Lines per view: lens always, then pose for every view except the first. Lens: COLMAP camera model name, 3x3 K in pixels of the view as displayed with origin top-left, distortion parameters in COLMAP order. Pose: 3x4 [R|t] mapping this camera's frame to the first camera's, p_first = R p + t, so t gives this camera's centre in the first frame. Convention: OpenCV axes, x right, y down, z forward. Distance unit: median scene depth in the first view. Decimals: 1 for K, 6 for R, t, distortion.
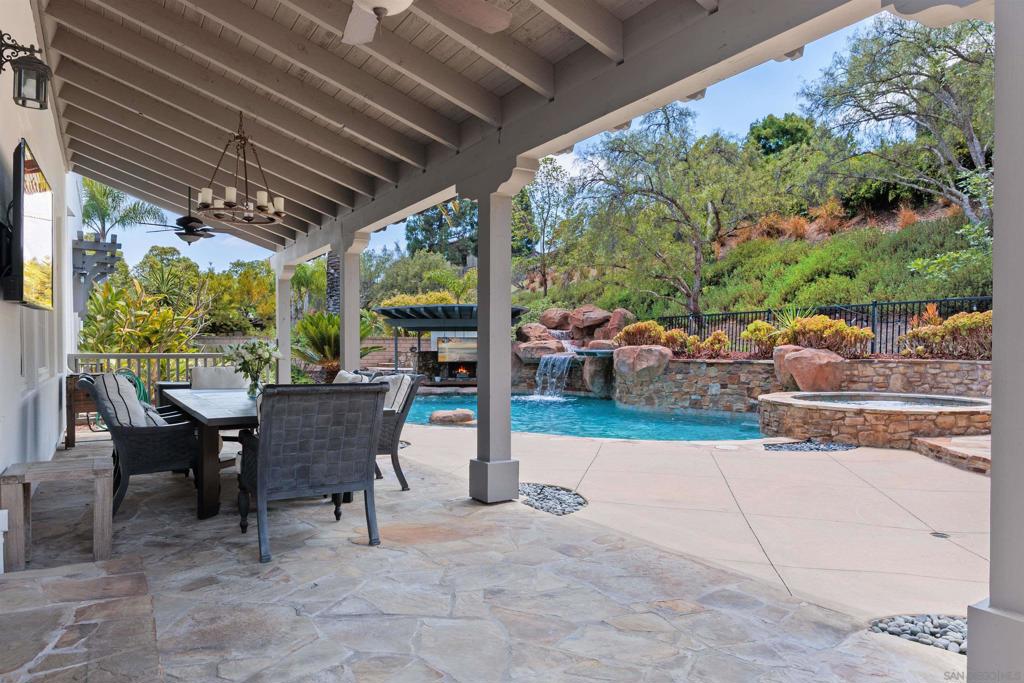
lens RADIAL K [[653.4, 0, 508.0], [0, 653.4, 350.0], [0, 0, 1]] dist [0.002624, 0.001036]
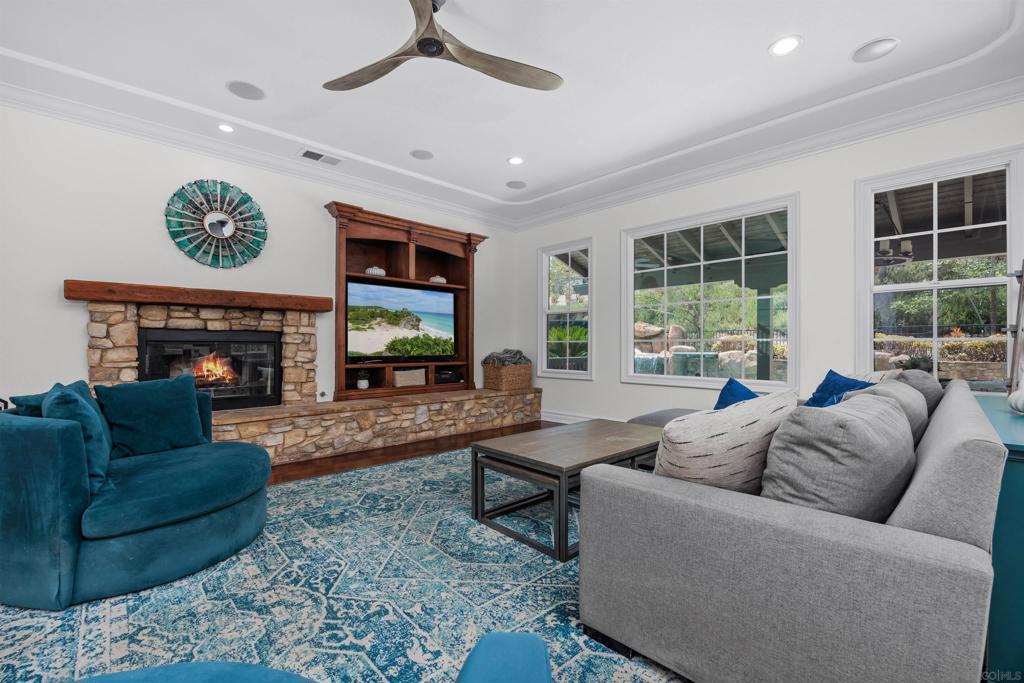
lens RADIAL K [[441.2, 0, 510.7], [0, 441.2, 342.6], [0, 0, 1]] dist [-0.008418, -0.000918]
pose [[0.981918, 0.009731, 0.189057, -0.529164], [-0.007319, 0.999883, -0.013451, -0.007627], [-0.189166, 0.011824, 0.981874, 0.102962]]
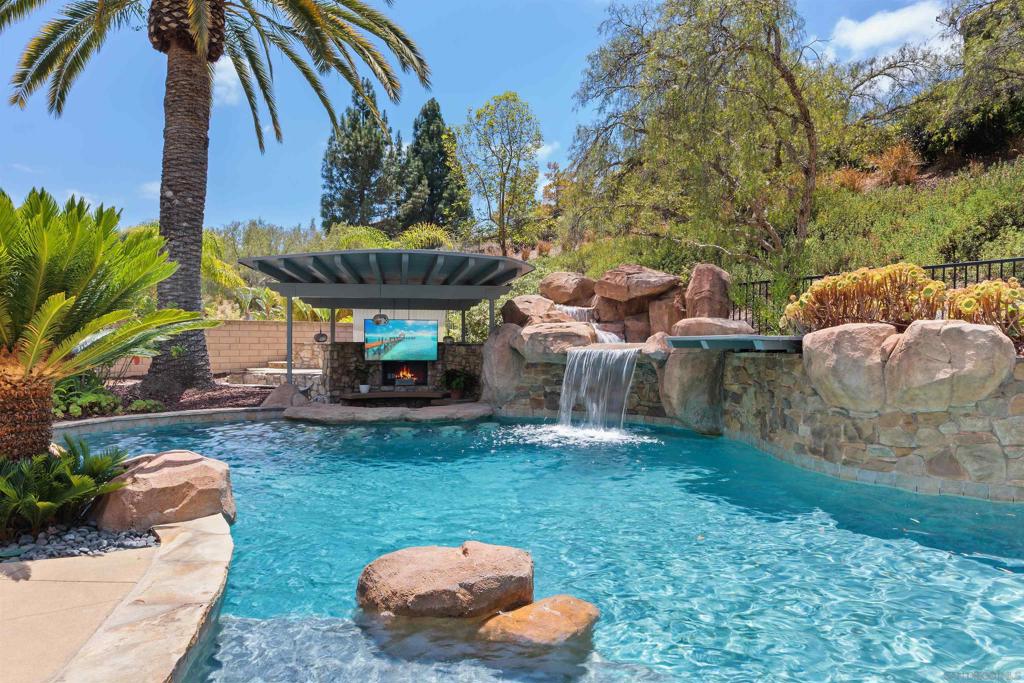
lens RADIAL K [[636.9, 0, 509.8], [0, 636.9, 338.5], [0, 0, 1]] dist [0.002000, -0.003737]
pose [[0.991601, 0.004528, 0.129255, -0.083263], [-0.002872, 0.999911, -0.012997, 0.009332], [-0.129303, 0.012517, 0.991526, 0.660969]]
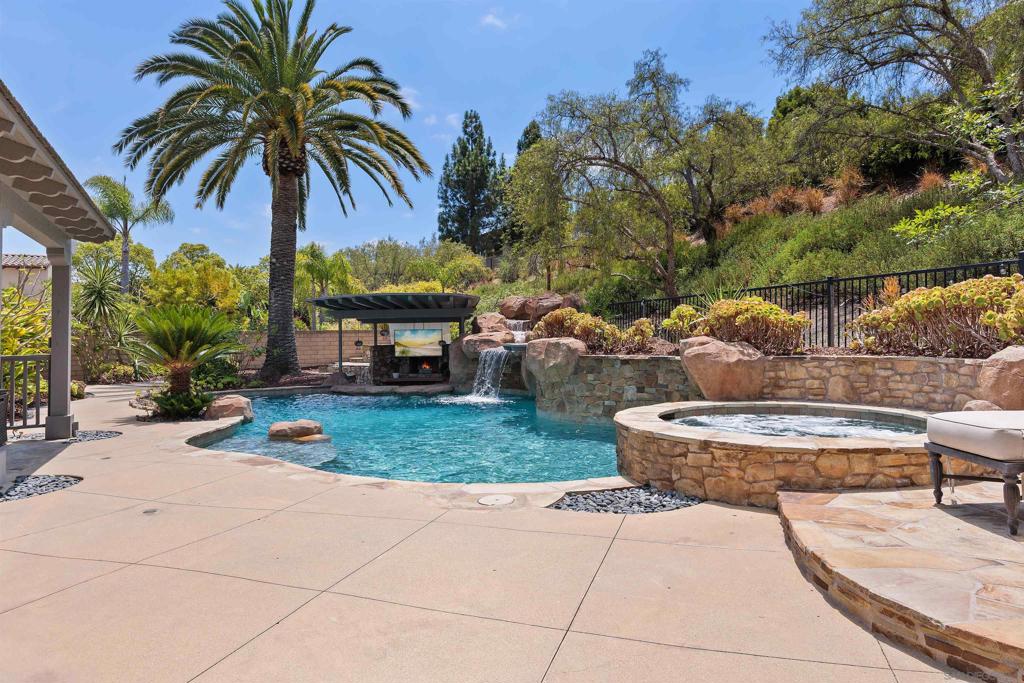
lens RADIAL K [[636.9, 0, 510.9], [0, 636.9, 306.5], [0, 0, 1]] dist [0.002000, -0.003737]
pose [[0.995004, -0.017324, -0.098322, 0.234470], [0.012255, 0.998575, -0.051935, -0.005704], [0.099082, 0.050471, 0.993799, 0.204201]]
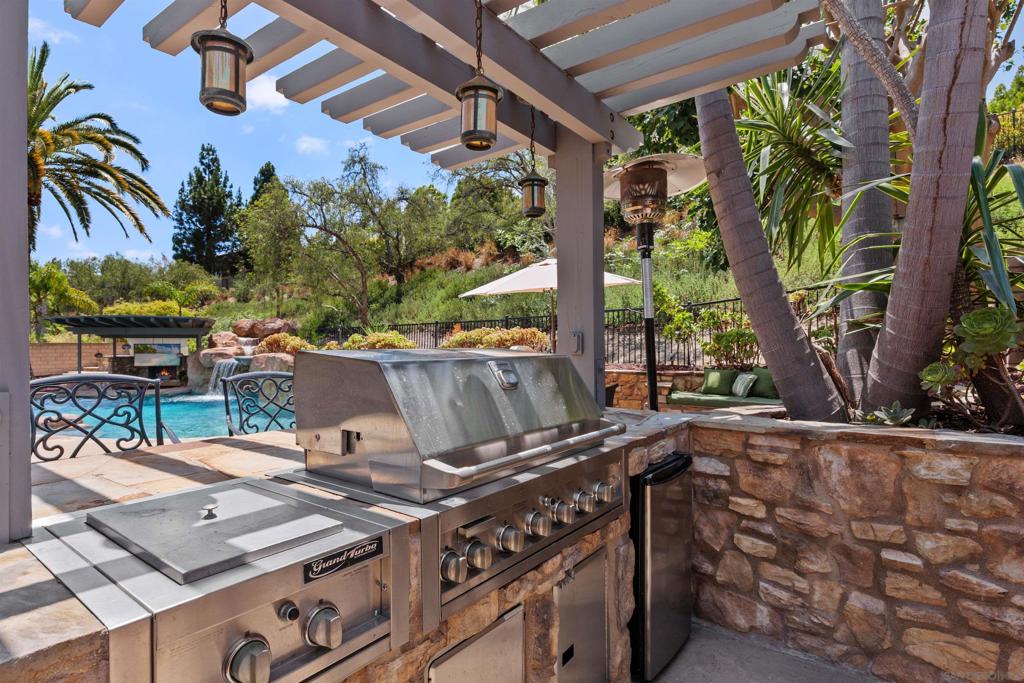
lens RADIAL K [[522.1, 0, 504.3], [0, 522.1, 342.3], [0, 0, 1]] dist [-0.003138, -0.000496]
pose [[0.936008, -0.000728, 0.351977, 0.272436], [0.004608, 0.999937, -0.010187, -0.015991], [-0.351948, 0.011157, 0.935953, -0.062976]]
